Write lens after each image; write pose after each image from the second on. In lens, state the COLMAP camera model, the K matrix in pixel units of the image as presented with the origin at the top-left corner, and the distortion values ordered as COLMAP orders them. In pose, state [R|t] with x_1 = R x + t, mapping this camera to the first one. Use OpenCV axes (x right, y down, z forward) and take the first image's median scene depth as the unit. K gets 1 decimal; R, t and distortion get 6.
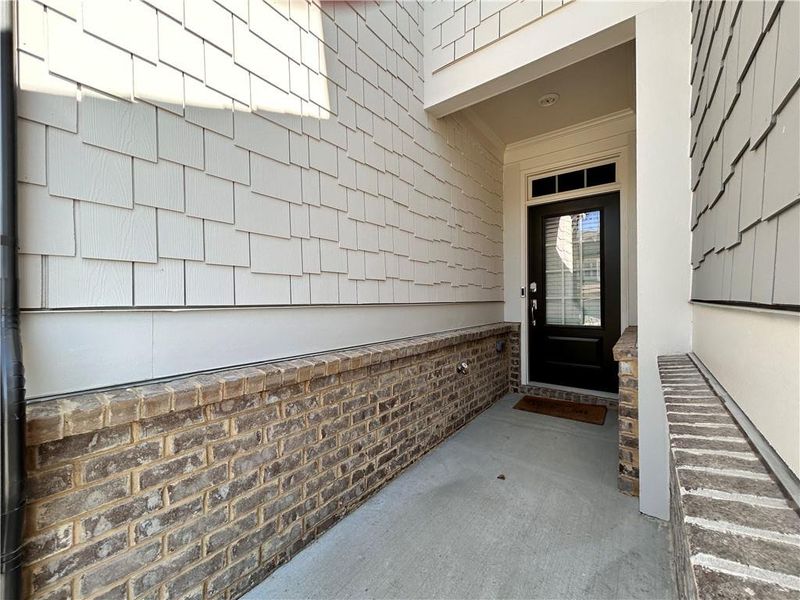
lens RADIAL K [[320.1, 0, 402.6], [0, 320.1, 300.2], [0, 0, 1]] dist [-0.002115, 0.000566]
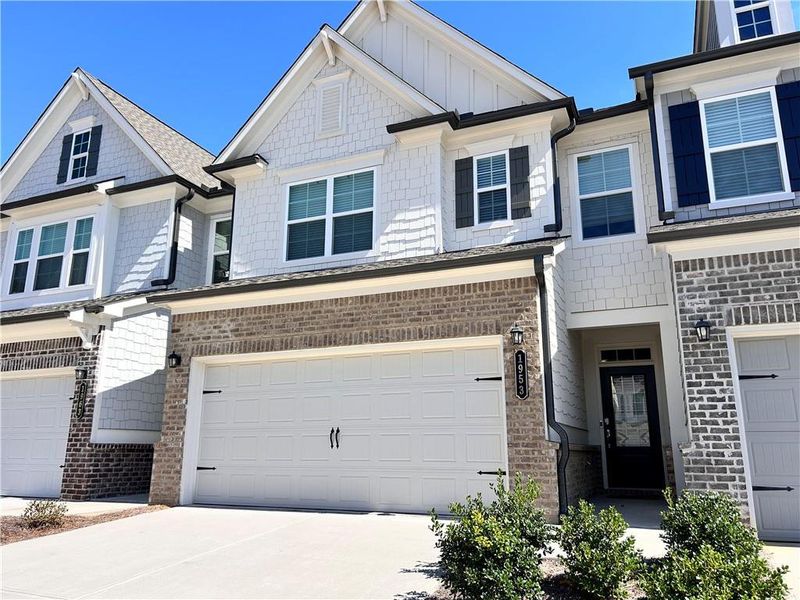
lens RADIAL K [[612.2, 0, 396.5], [0, 612.2, 303.0], [0, 0, 1]] dist [0.044390, -0.052055]
pose [[0.973029, 0.066555, 0.220872, -1.255066], [-0.012236, 0.971018, -0.238691, 0.125202], [-0.230357, 0.229551, 0.945644, -1.670232]]
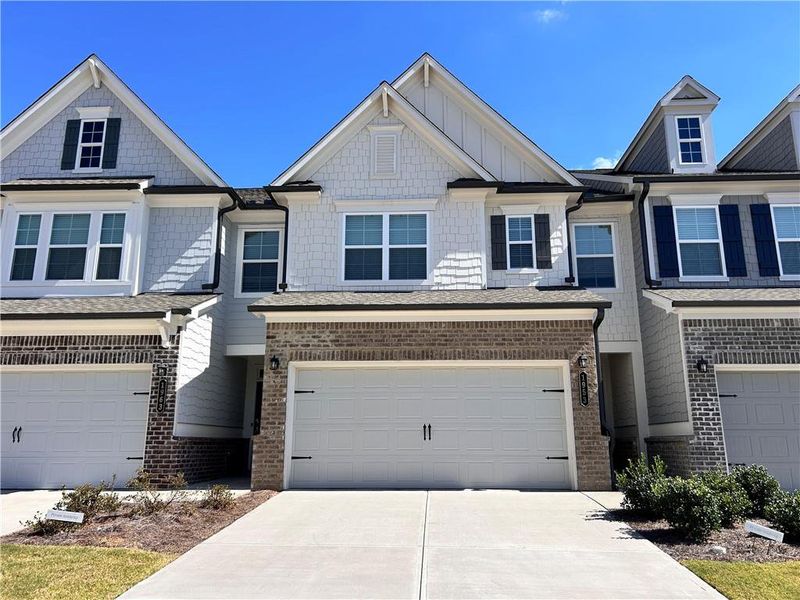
lens RADIAL K [[612.2, 0, 400.9], [0, 612.2, 304.3], [0, 0, 1]] dist [0.044390, -0.052055]
pose [[0.826061, 0.134804, 0.547221, -2.775447], [-0.006082, 0.973048, -0.230522, 0.151681], [-0.563547, 0.187098, 0.804617, -1.717875]]
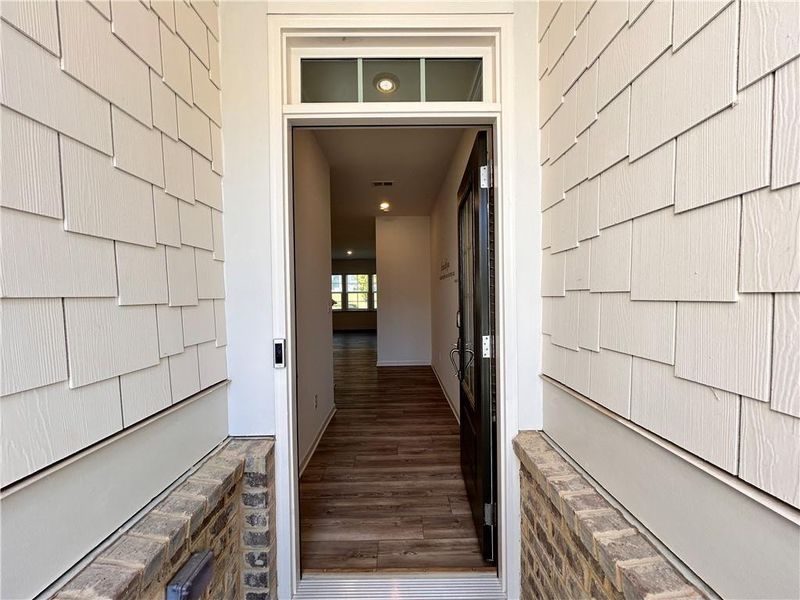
lens RADIAL K [[320.1, 0, 395.0], [0, 320.1, 304.2], [0, 0, 1]] dist [-0.002115, 0.000566]
pose [[0.783266, -0.012212, 0.621567, 0.261328], [0.010892, 0.999923, 0.005920, -0.083773], [-0.621592, 0.002134, 0.783339, 0.652654]]
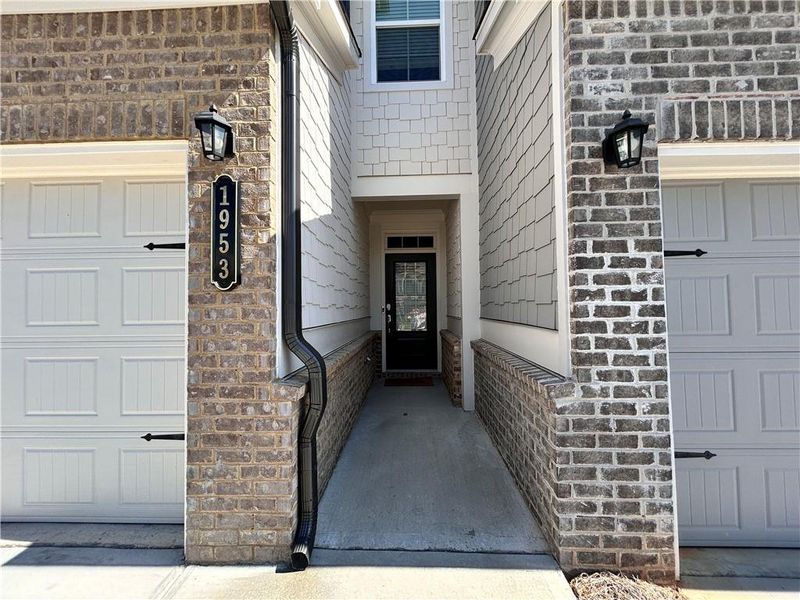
lens RADIAL K [[320.1, 0, 401.7], [0, 320.1, 301.1], [0, 0, 1]] dist [-0.002115, 0.000566]
pose [[0.813311, 0.011893, 0.581708, -0.434621], [0.005356, 0.999596, -0.027926, -0.025928], [-0.581805, 0.025829, 0.812918, -0.279613]]
